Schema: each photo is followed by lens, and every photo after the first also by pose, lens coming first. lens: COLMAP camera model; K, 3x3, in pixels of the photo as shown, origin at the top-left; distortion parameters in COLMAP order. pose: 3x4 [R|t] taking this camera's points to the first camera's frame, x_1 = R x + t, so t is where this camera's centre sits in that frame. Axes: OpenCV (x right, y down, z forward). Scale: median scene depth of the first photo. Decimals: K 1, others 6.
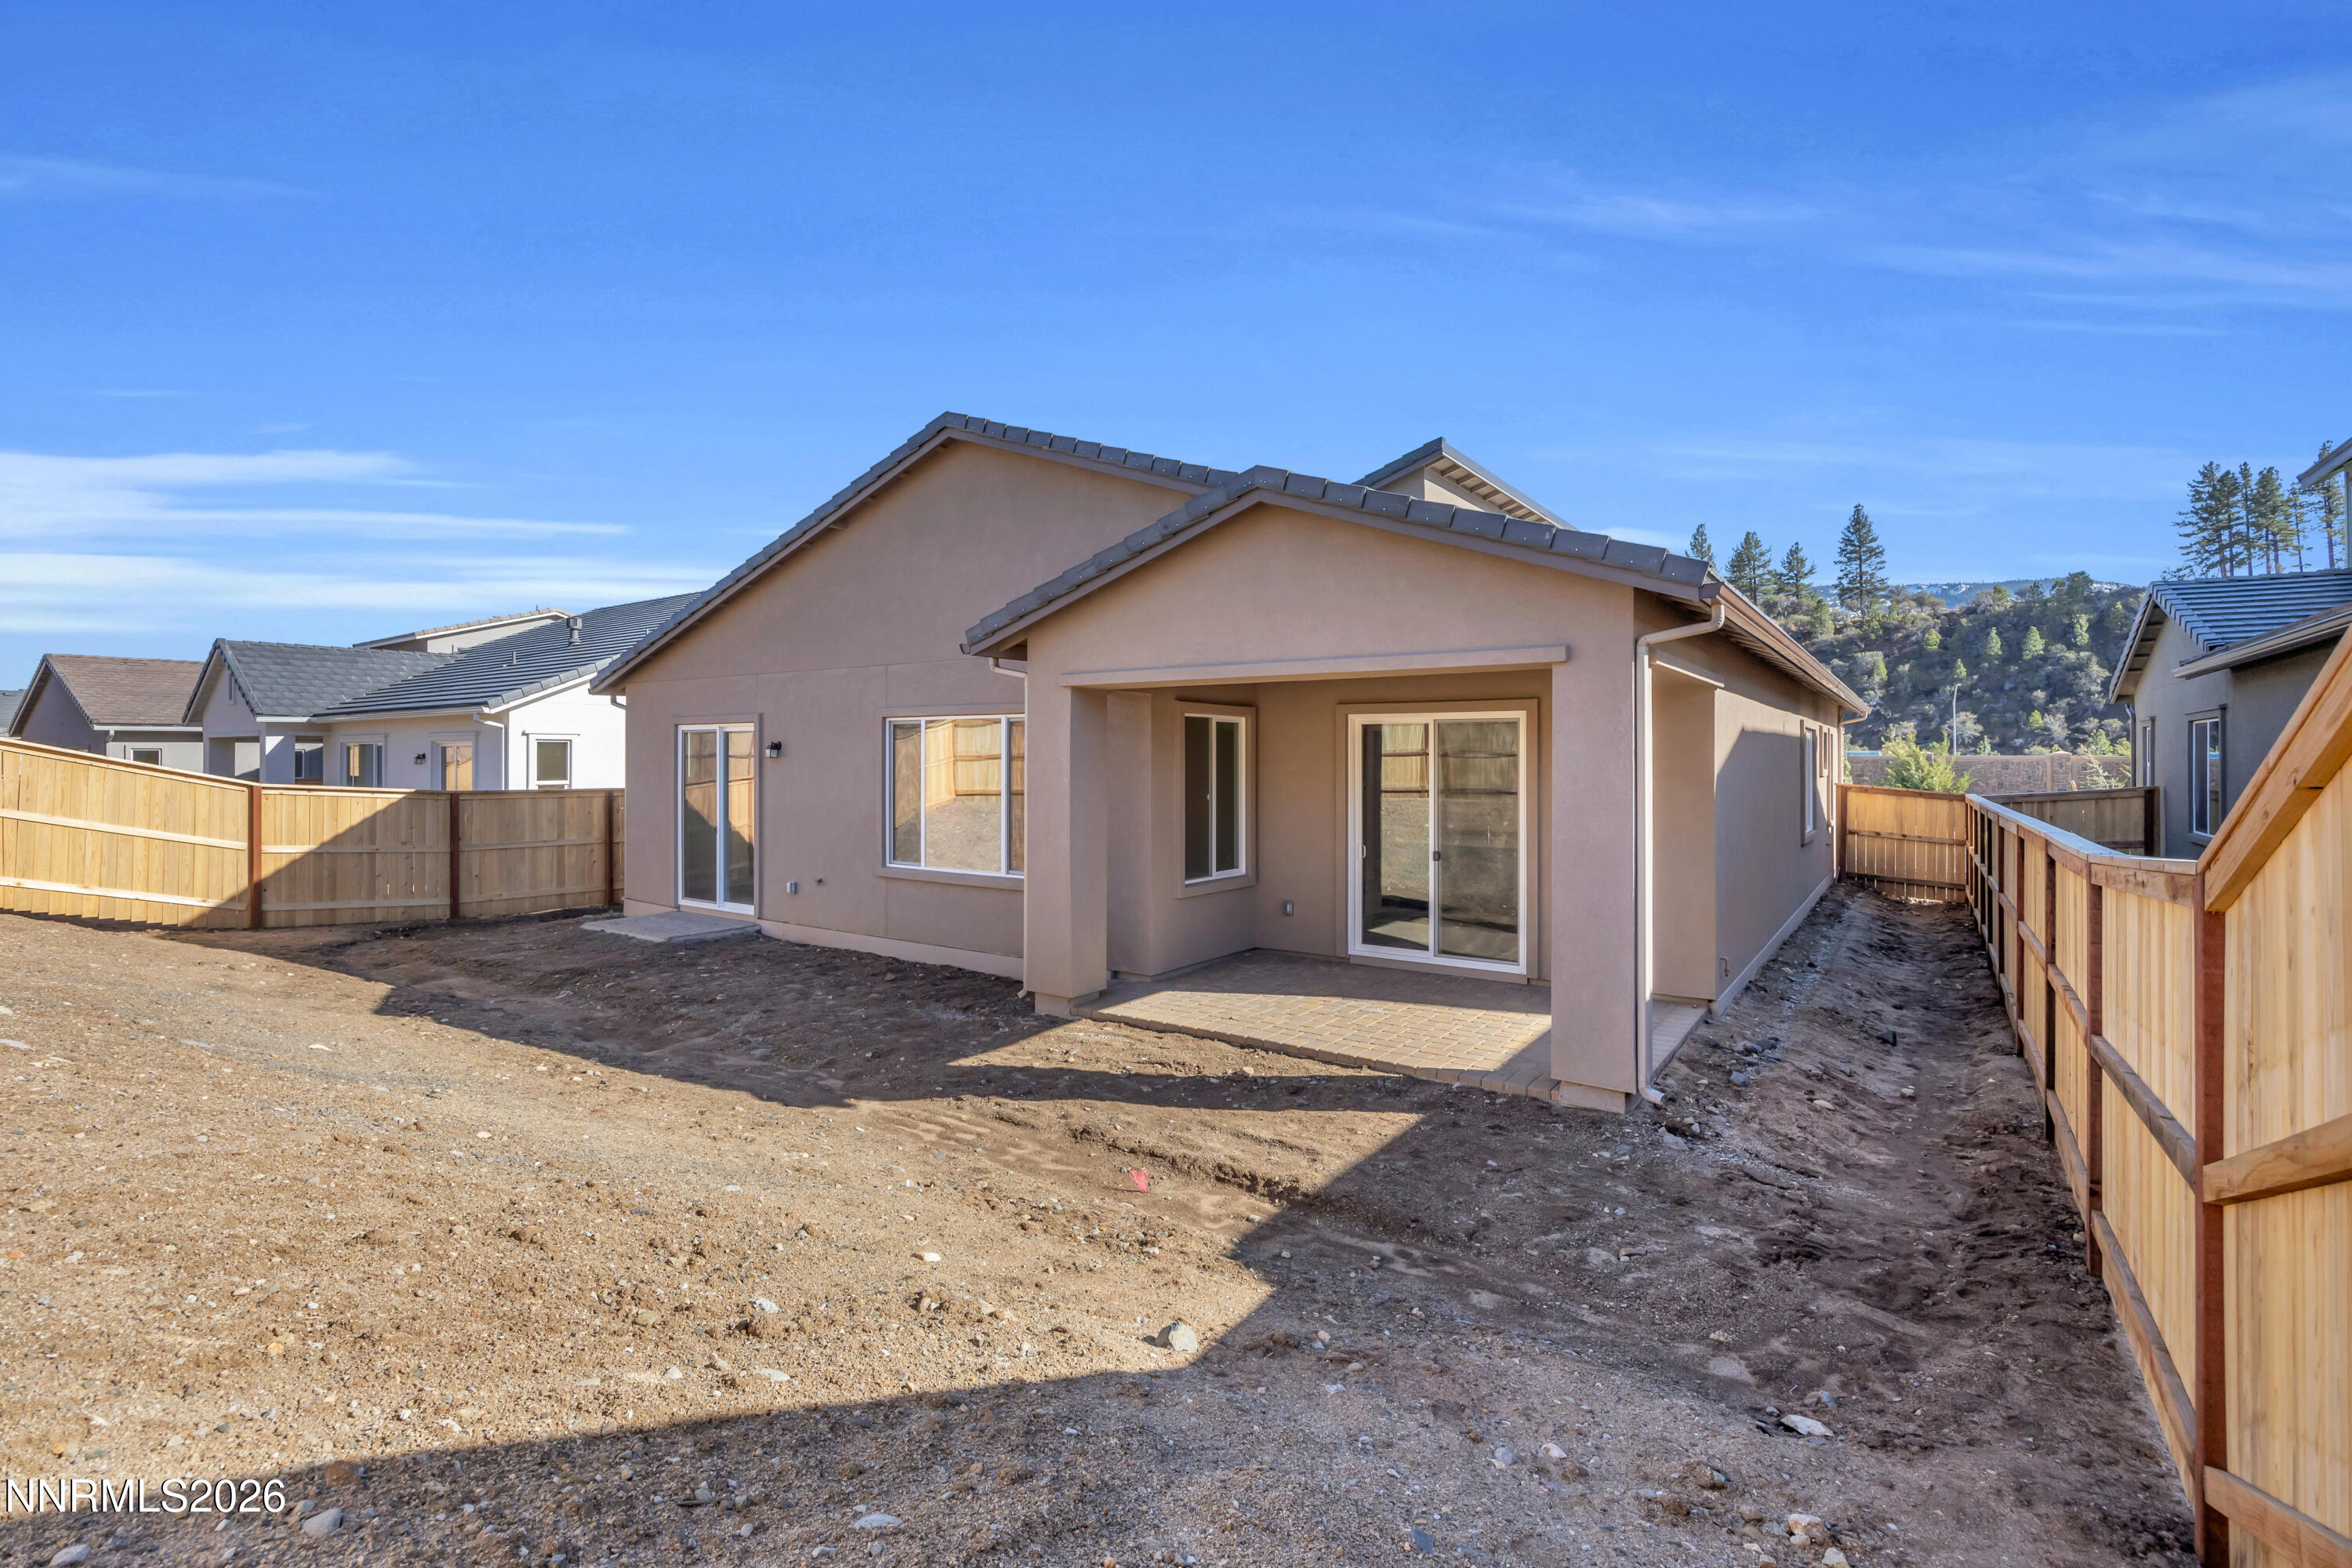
lens RADIAL K [[1098.2, 0, 1198.9], [0, 1098.2, 764.8], [0, 0, 1]] dist [-0.004604, -0.000016]
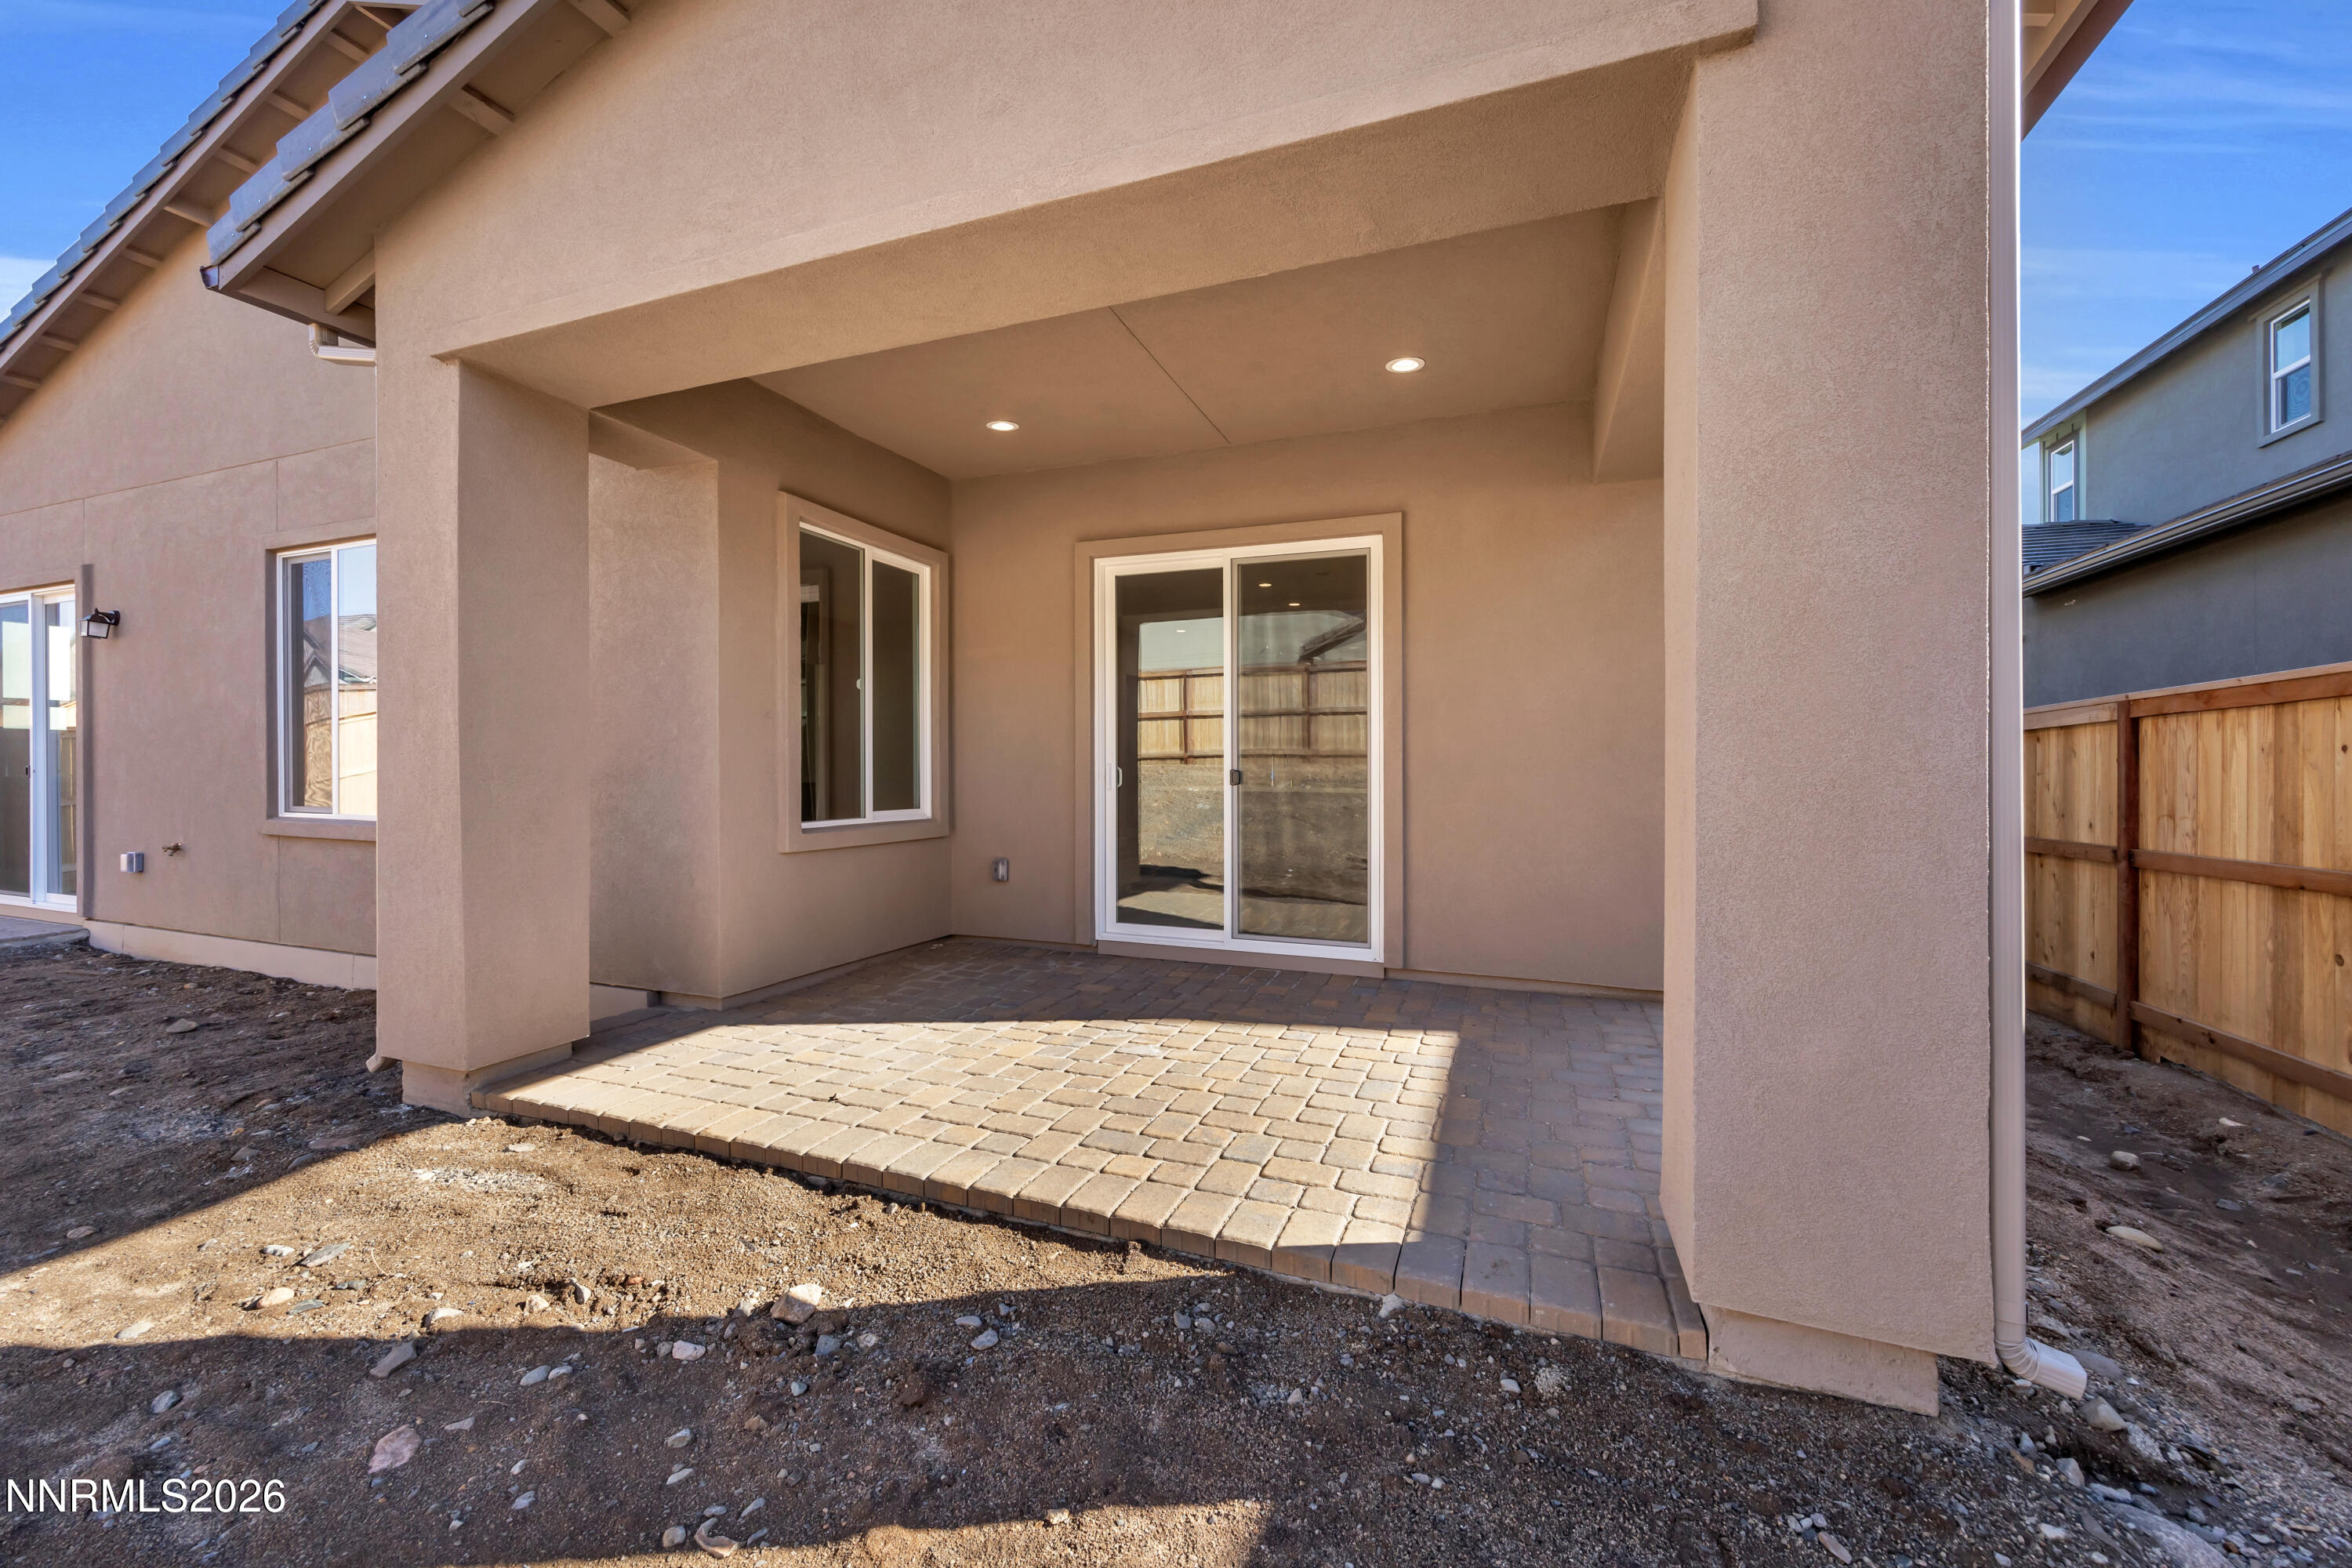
lens RADIAL K [[923.7, 0, 1171.5], [0, 923.7, 786.2], [0, 0, 1]] dist [-0.000993, -0.000131]
pose [[0.977722, -0.006049, 0.209815, 0.069671], [0.003650, 0.999923, 0.011821, 0.080455], [-0.209871, -0.010792, 0.977670, 0.488914]]
